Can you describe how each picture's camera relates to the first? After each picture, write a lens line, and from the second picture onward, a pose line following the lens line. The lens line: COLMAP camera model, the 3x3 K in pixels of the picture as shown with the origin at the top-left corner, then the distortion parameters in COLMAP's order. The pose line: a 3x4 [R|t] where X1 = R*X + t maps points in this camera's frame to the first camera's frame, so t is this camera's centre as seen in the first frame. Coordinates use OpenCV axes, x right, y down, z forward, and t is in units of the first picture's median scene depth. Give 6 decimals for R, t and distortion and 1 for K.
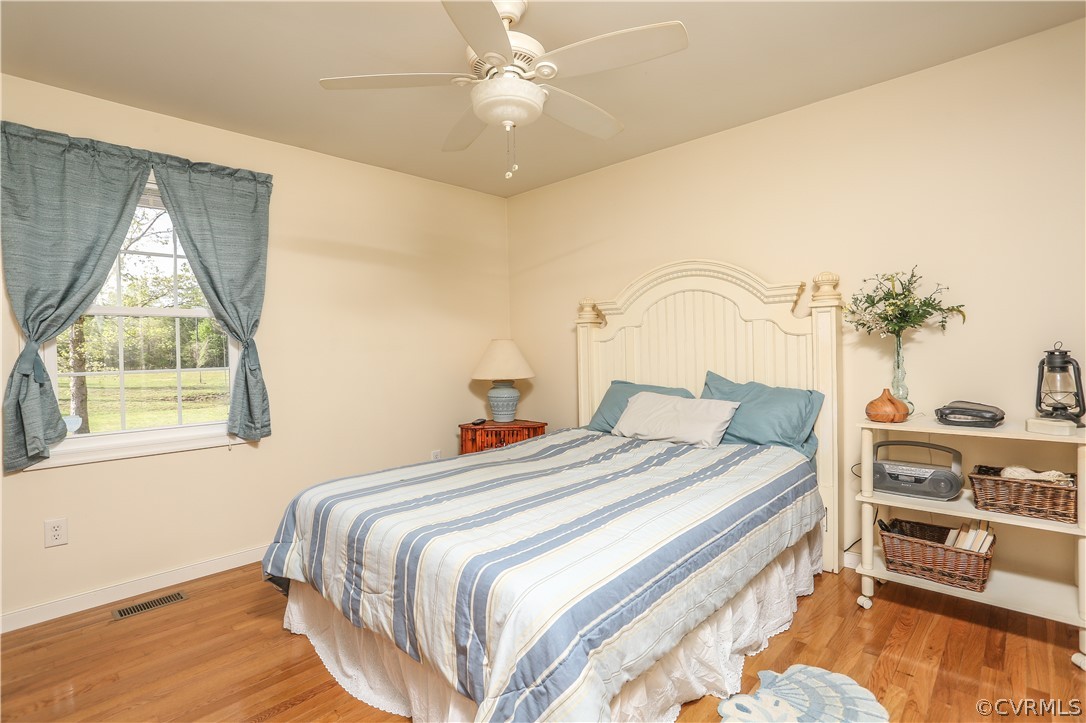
lens RADIAL K [[530.6, 0, 541.2], [0, 530.6, 355.1], [0, 0, 1]] dist [-0.067820, 0.025712]
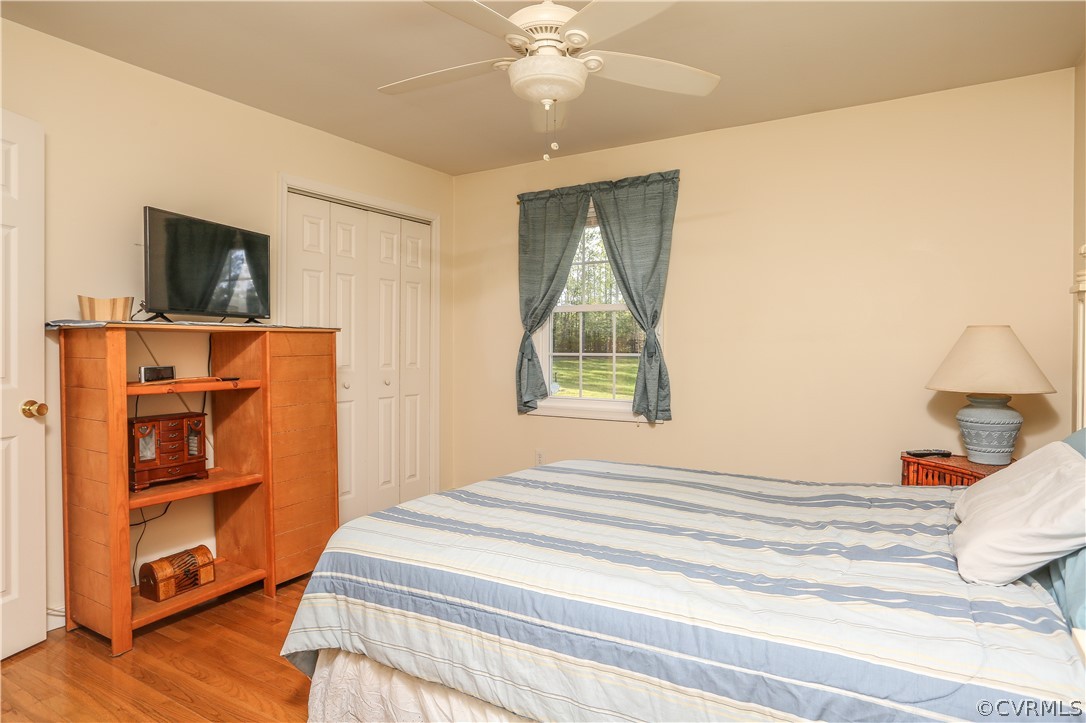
lens RADIAL K [[625.4, 0, 542.9], [0, 625.4, 354.2], [0, 0, 1]] dist [-0.055232, 0.001047]
pose [[0.204302, 0.038003, -0.978170, 0.707090], [-0.013751, 0.999259, 0.035950, -0.022070], [0.978811, 0.006107, 0.204673, 0.526946]]
